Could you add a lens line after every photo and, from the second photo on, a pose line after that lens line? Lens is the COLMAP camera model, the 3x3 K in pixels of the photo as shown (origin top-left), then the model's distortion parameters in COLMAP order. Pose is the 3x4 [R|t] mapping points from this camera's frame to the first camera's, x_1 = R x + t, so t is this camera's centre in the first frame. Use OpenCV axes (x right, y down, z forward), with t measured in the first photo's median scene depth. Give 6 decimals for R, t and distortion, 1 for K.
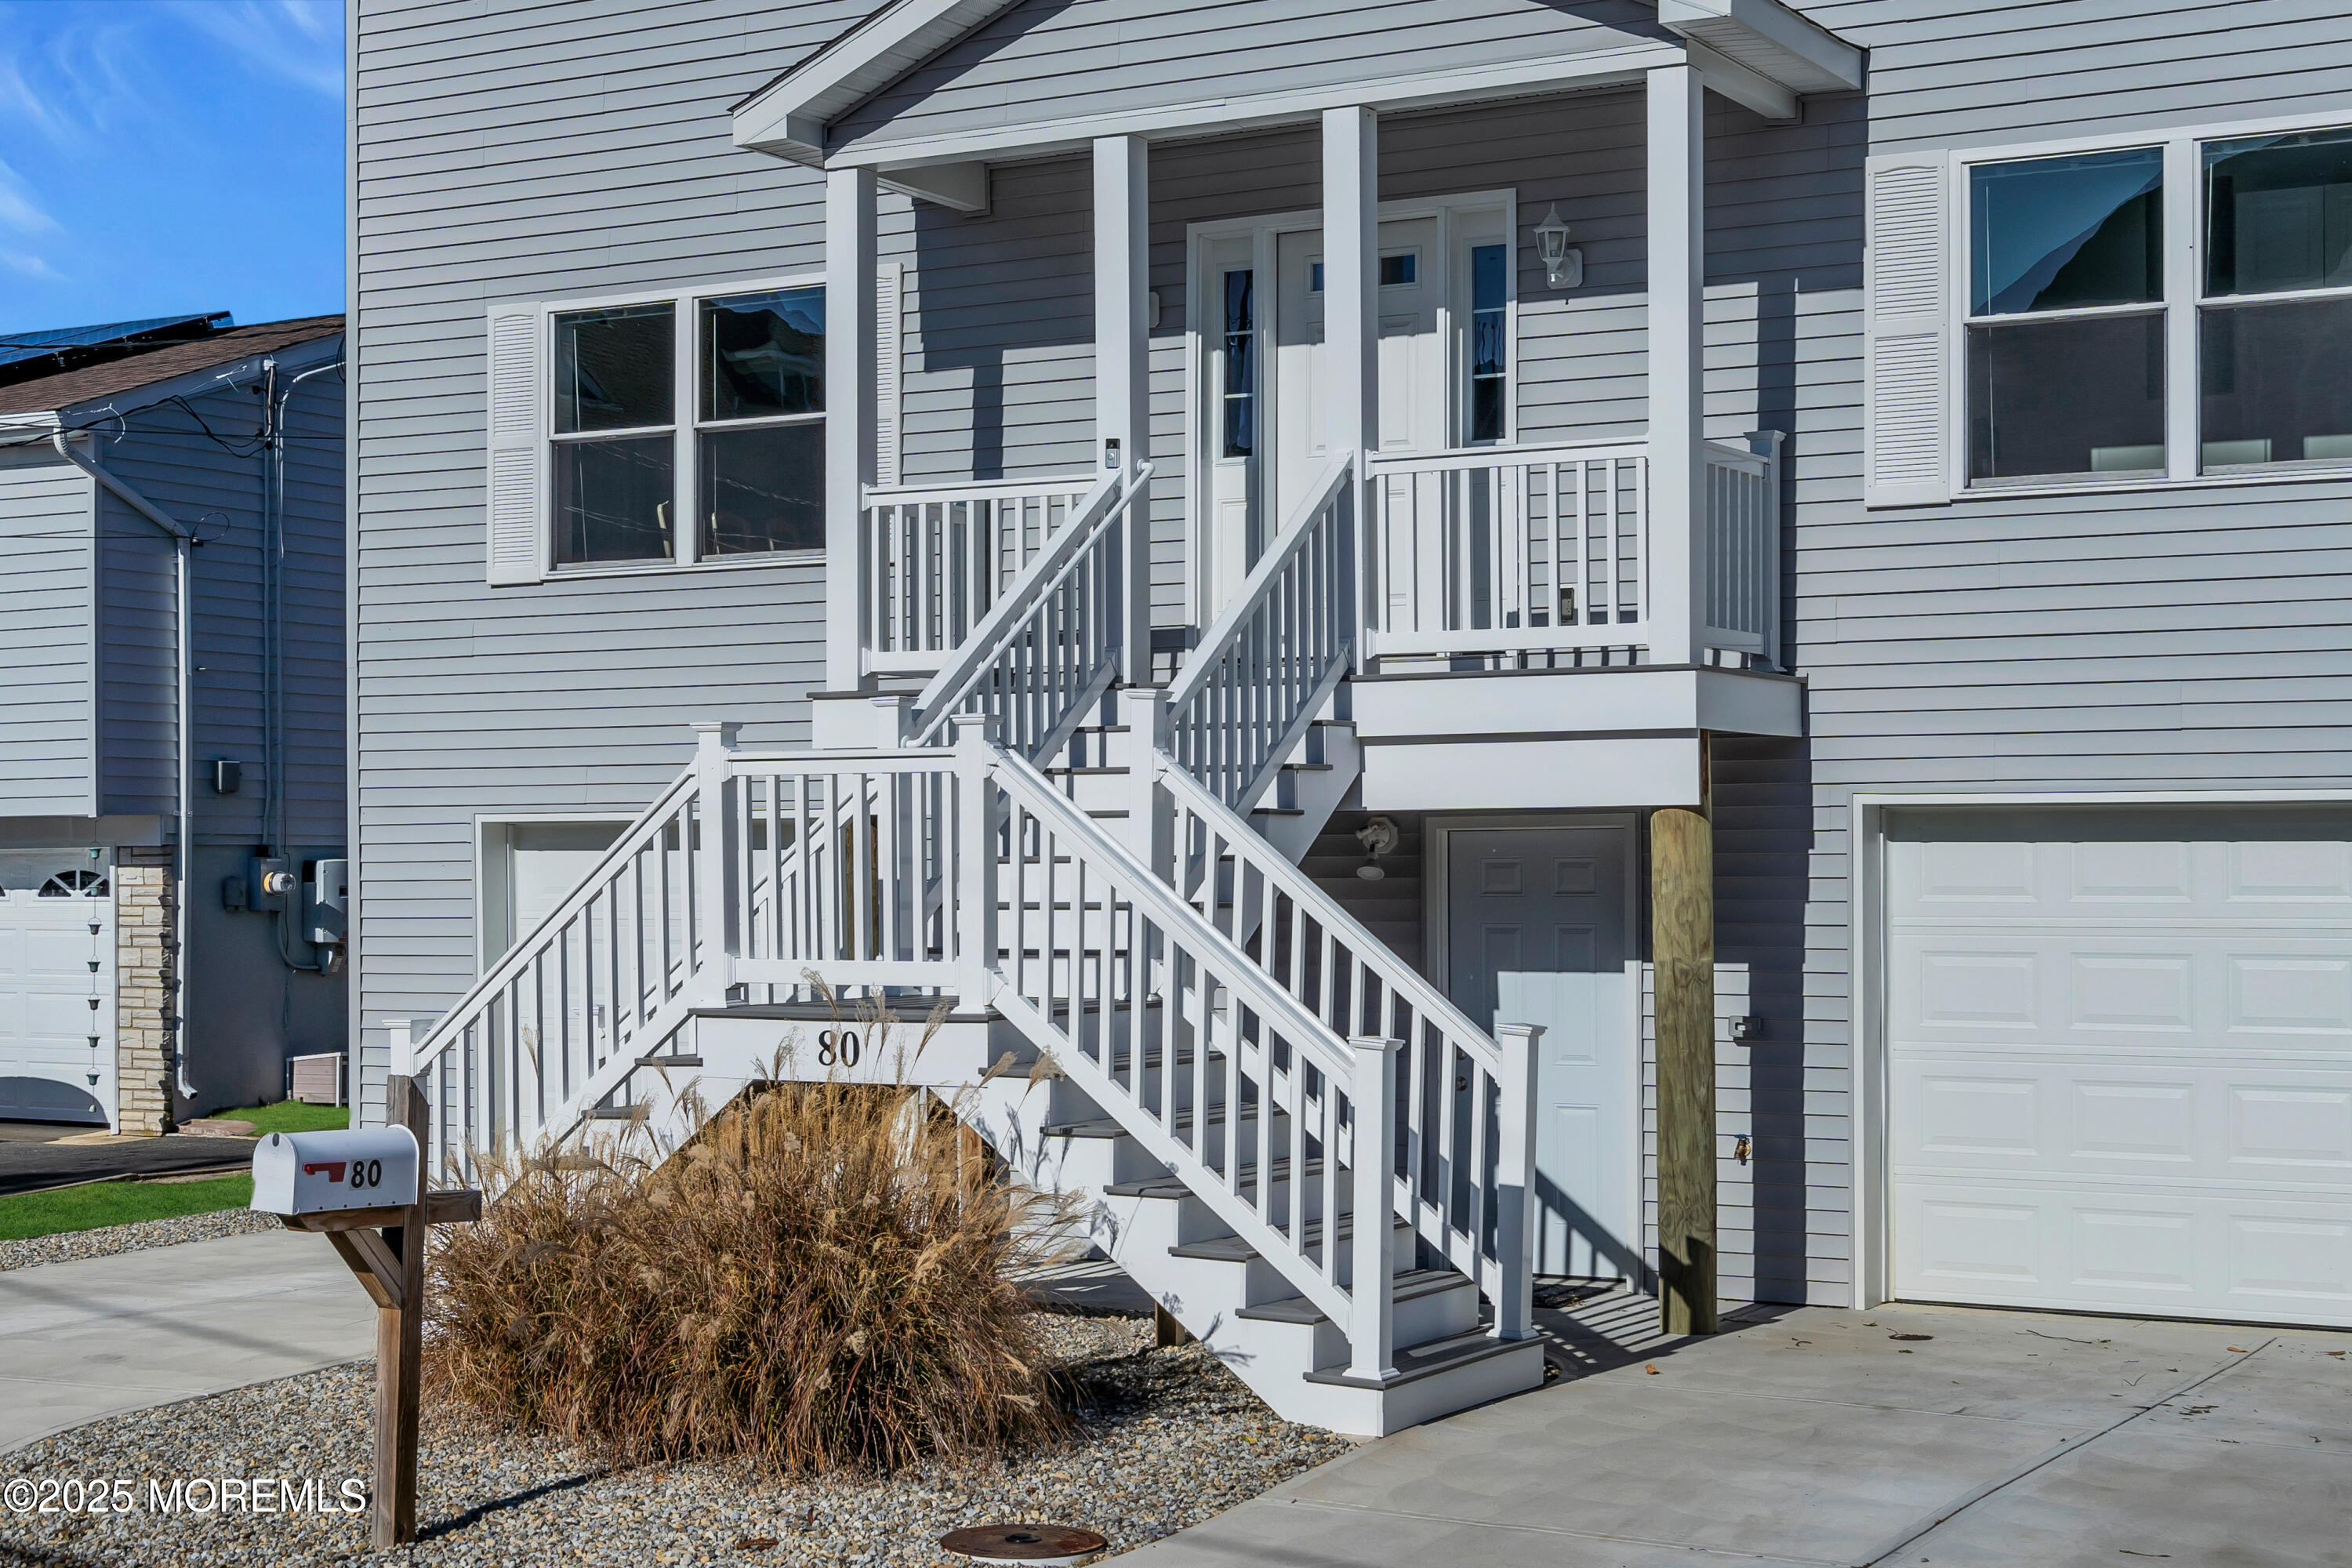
lens RADIAL K [[3421.9, 0, 1173.2], [0, 3421.9, 782.5], [0, 0, 1]] dist [-0.034036, 0.000000]
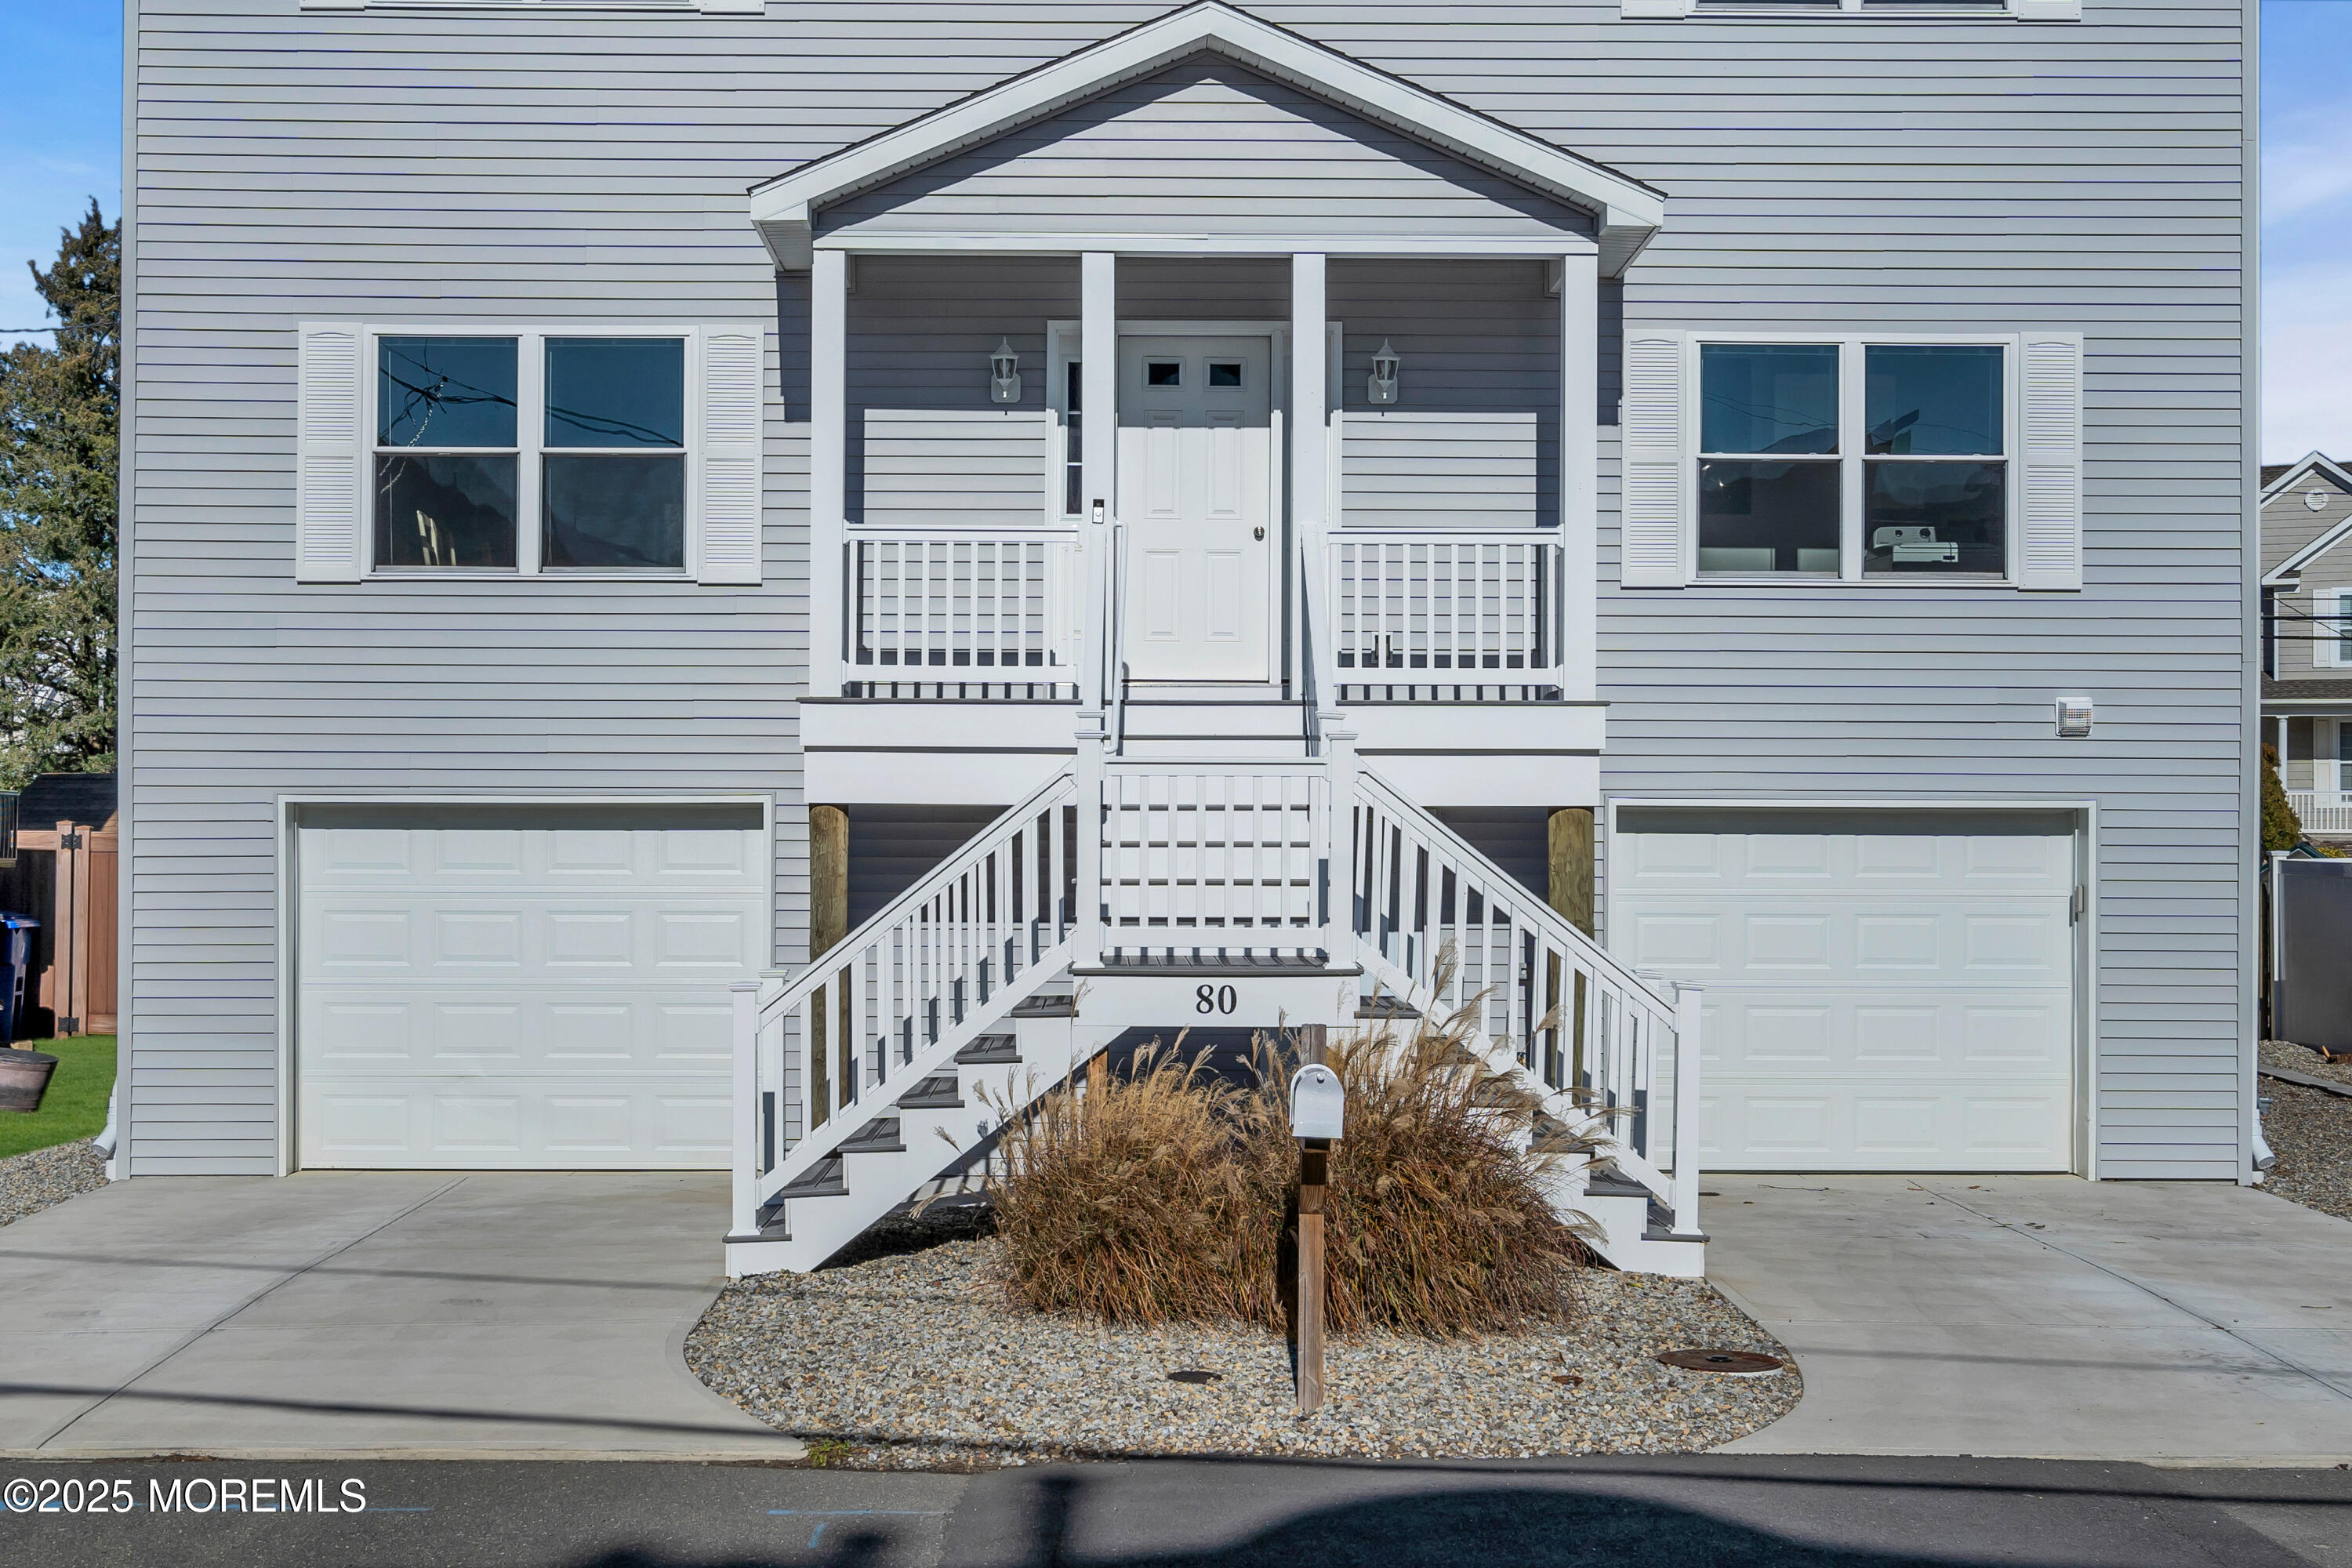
lens RADIAL K [[2436.4, 0, 1188.9], [0, 2436.4, 795.6], [0, 0, 1]] dist [-0.011288, 0.000000]
pose [[0.855316, 0.014588, 0.517901, -0.395184], [-0.015882, 0.999872, -0.001935, 0.007206], [-0.517863, -0.006570, 0.855438, 0.224006]]
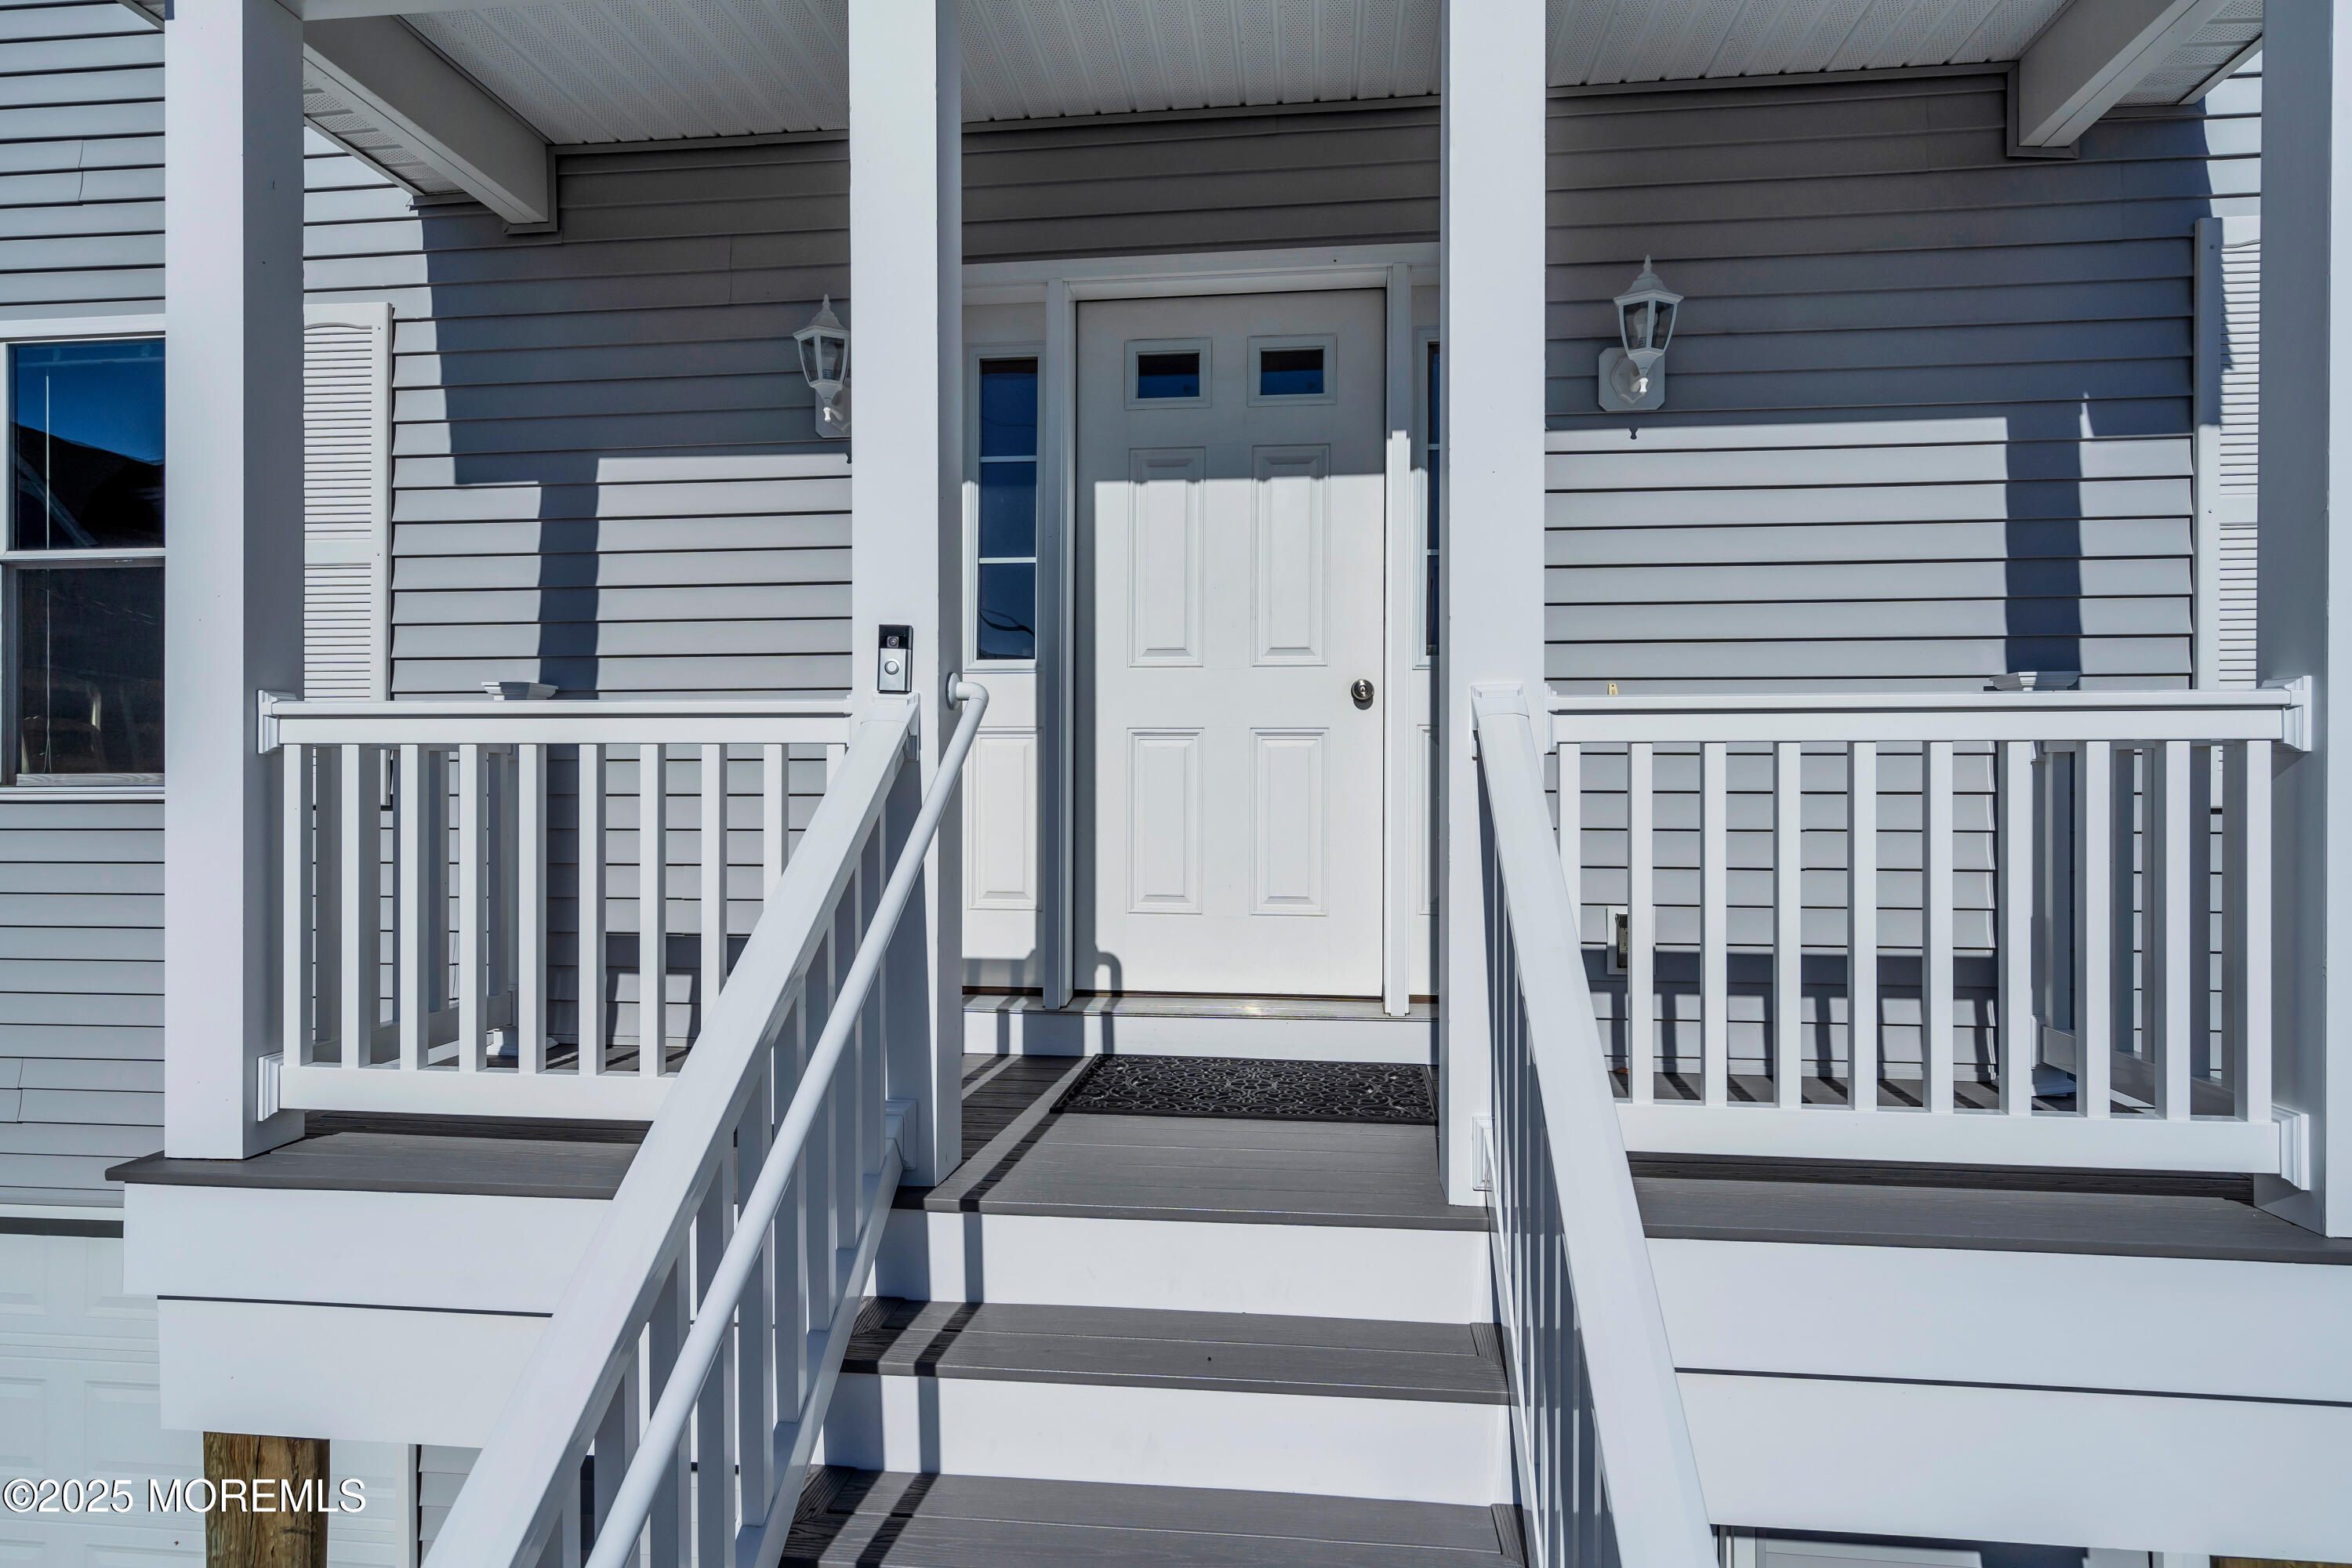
lens RADIAL K [[1405.0, 0, 1163.8], [0, 1405.0, 785.1], [0, 0, 1]] dist [0.024337, 0.001961]
pose [[0.918068, 0.016845, 0.396064, -0.053991], [-0.015645, 0.999858, -0.006261, -0.070080], [-0.396113, -0.000448, 0.918202, 0.743338]]
